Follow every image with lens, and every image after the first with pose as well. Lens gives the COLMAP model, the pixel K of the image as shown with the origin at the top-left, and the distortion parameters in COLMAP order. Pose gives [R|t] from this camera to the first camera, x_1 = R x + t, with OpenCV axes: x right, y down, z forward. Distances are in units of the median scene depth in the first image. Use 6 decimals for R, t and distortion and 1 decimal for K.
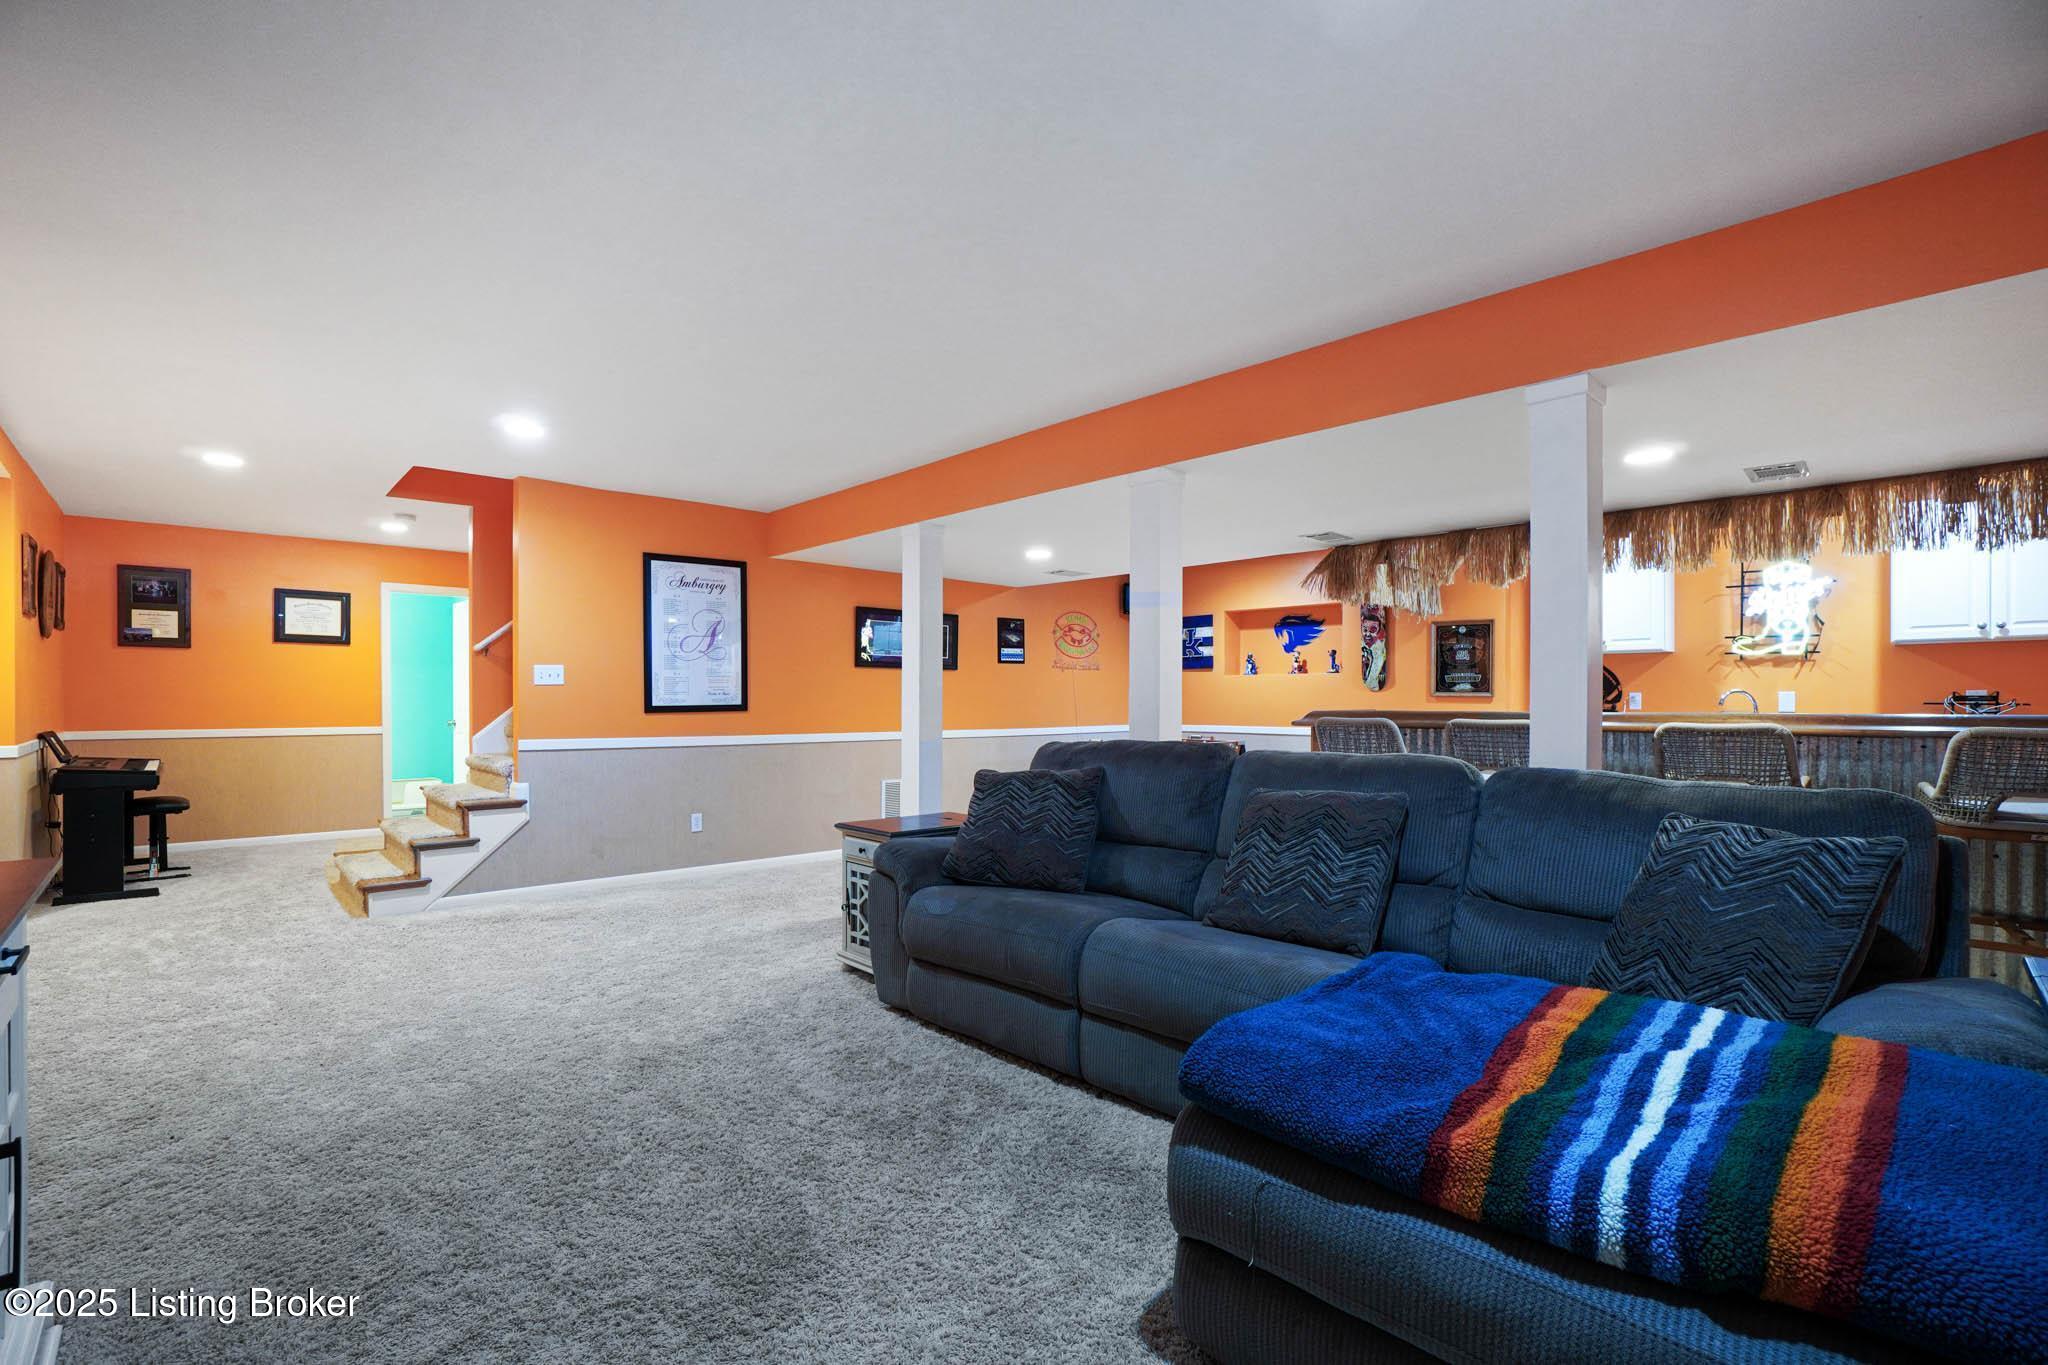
lens RADIAL K [[924.5, 0, 1012.2], [0, 924.5, 695.3], [0, 0, 1]] dist [-0.039279, 0.011153]
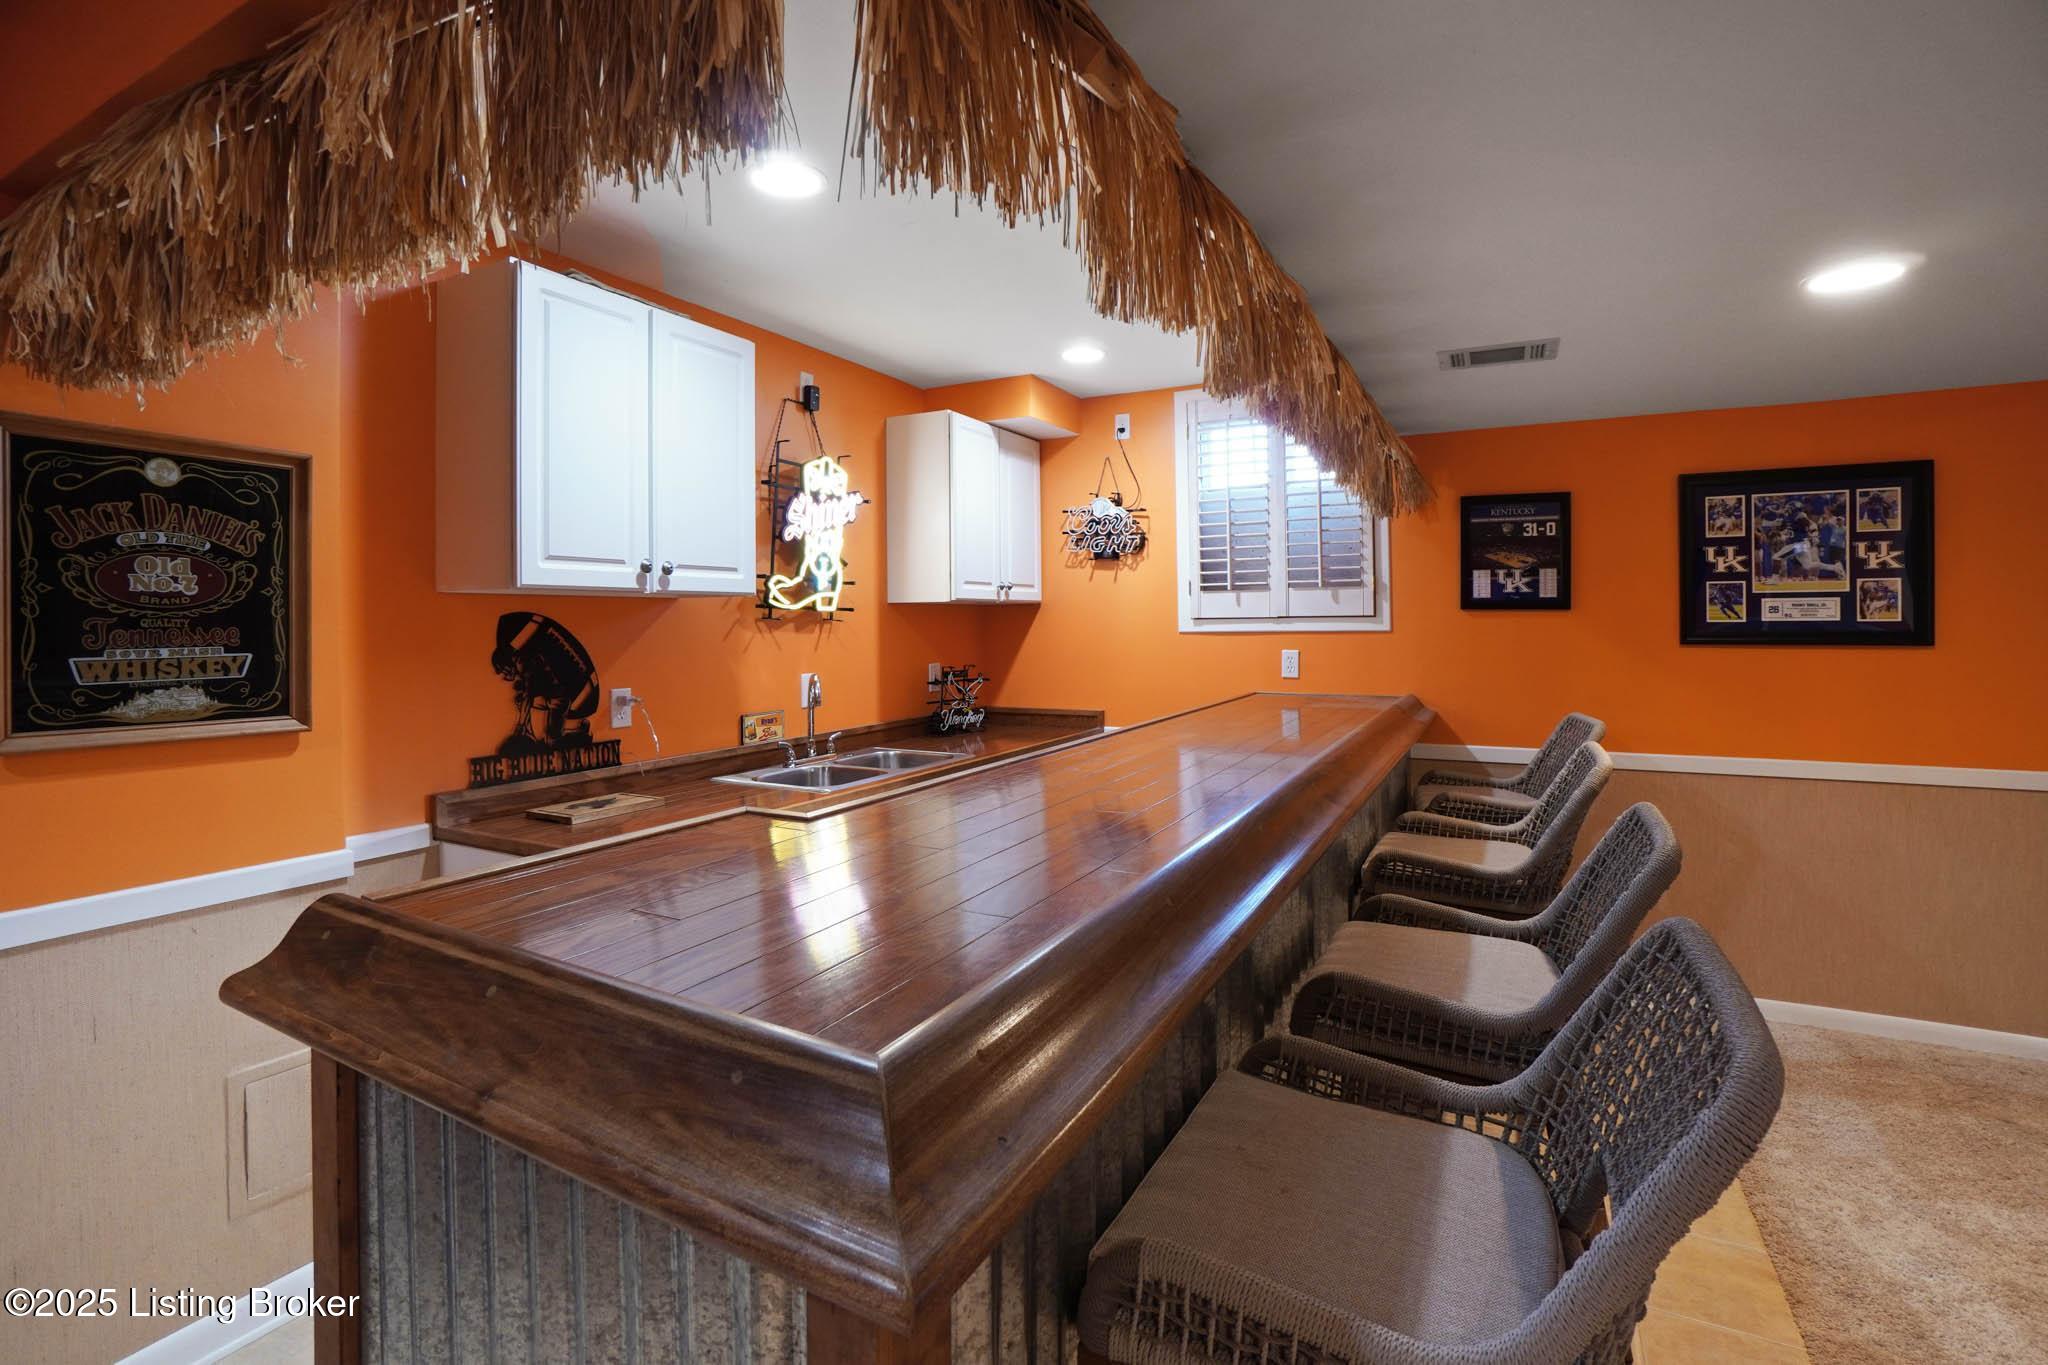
lens RADIAL K [[924.5, 0, 1040.8], [0, 924.5, 647.1], [0, 0, 1]] dist [-0.039279, 0.011153]
pose [[-0.327905, -0.023871, 0.944409, 0.205268], [0.002764, 0.999652, 0.026227, -0.033793], [-0.944707, 0.011211, -0.327725, 0.967375]]
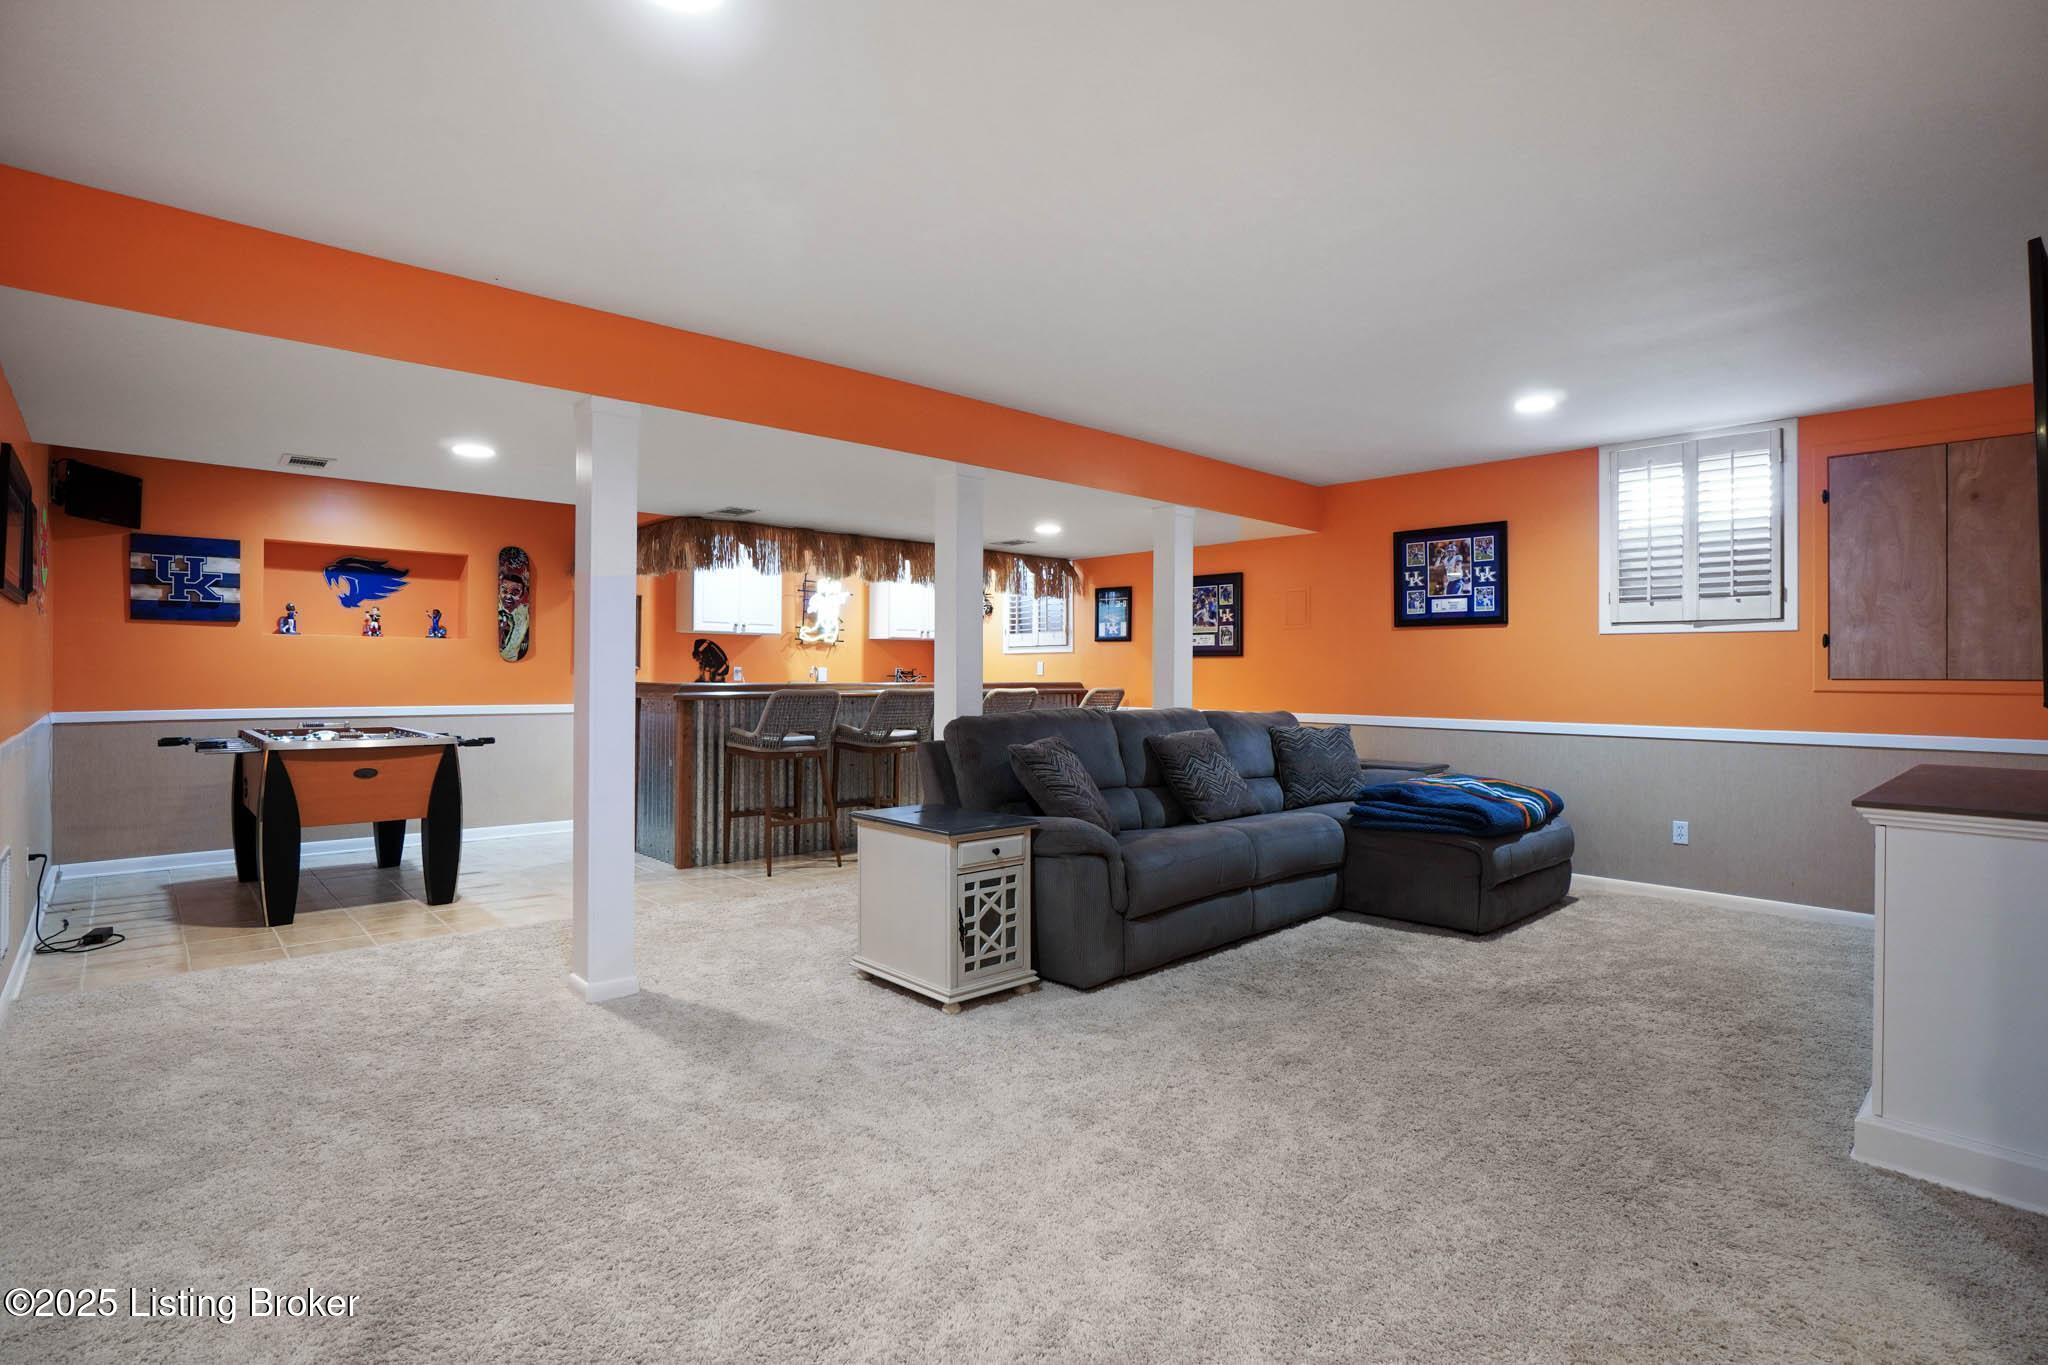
lens RADIAL K [[981.2, 0, 1045.8], [0, 981.2, 674.7], [0, 0, 1]] dist [-0.049686, 0.010085]
pose [[-0.002918, 0.000052, 0.999996, -0.655291], [-0.010476, 0.999945, -0.000082, 0.003842], [-0.999941, -0.010476, -0.002917, 0.592038]]
